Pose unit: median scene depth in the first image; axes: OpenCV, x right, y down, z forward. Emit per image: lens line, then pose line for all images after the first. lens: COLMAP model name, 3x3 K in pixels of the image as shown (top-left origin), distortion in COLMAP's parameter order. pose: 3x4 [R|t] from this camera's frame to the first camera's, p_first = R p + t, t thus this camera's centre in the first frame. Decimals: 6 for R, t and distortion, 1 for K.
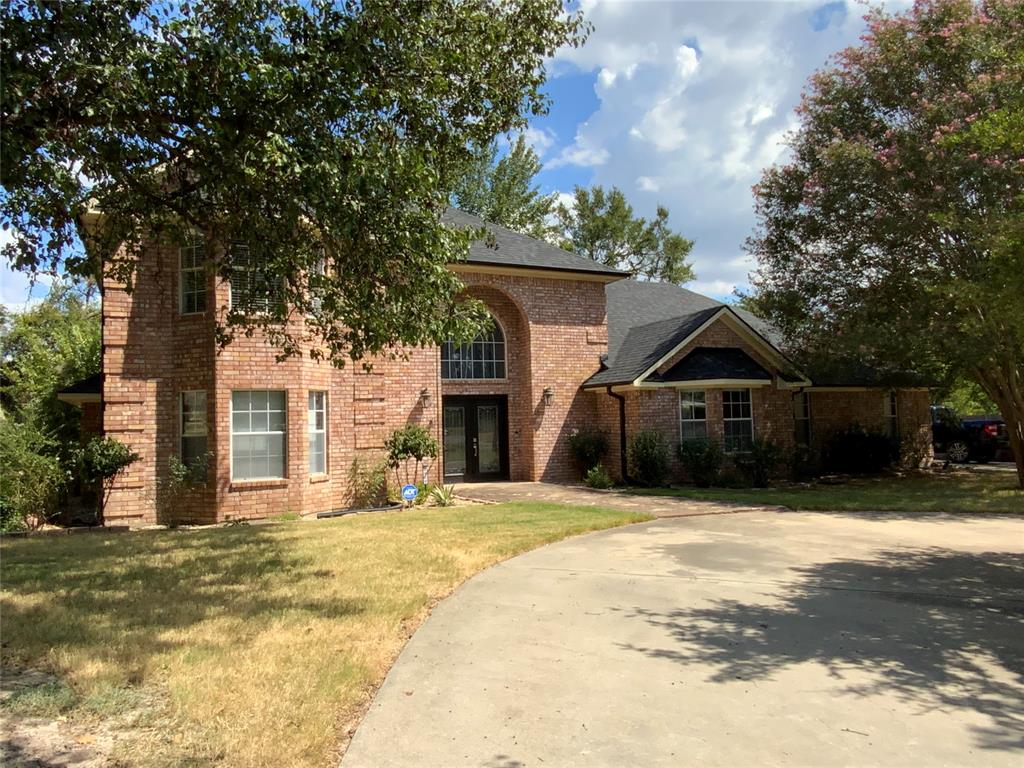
lens RADIAL K [[728.0, 0, 512.0], [0, 728.0, 384.0], [0, 0, 1]] dist [0.038720, -0.003346]
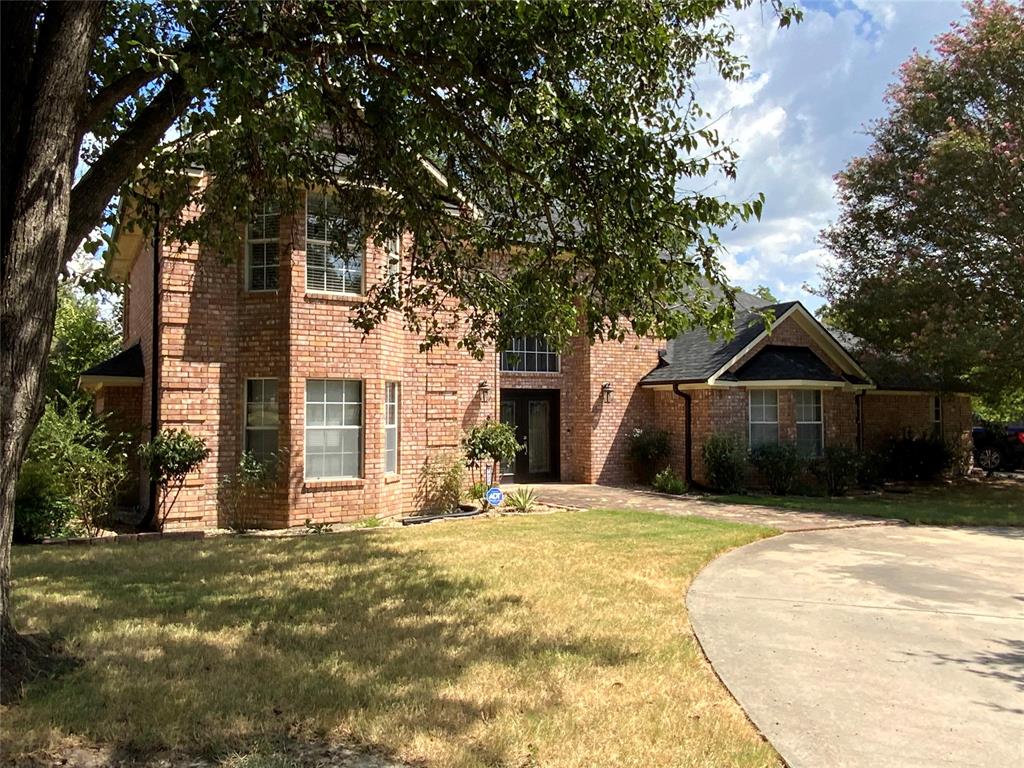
lens RADIAL K [[750.5, 0, 512.0], [0, 750.5, 384.0], [0, 0, 1]] dist [0.083351, -0.097272]
pose [[0.997453, 0.028090, 0.065556, -0.188015], [-0.028955, 0.999505, 0.012287, -0.003495], [-0.065179, -0.014154, 0.997773, 0.065348]]
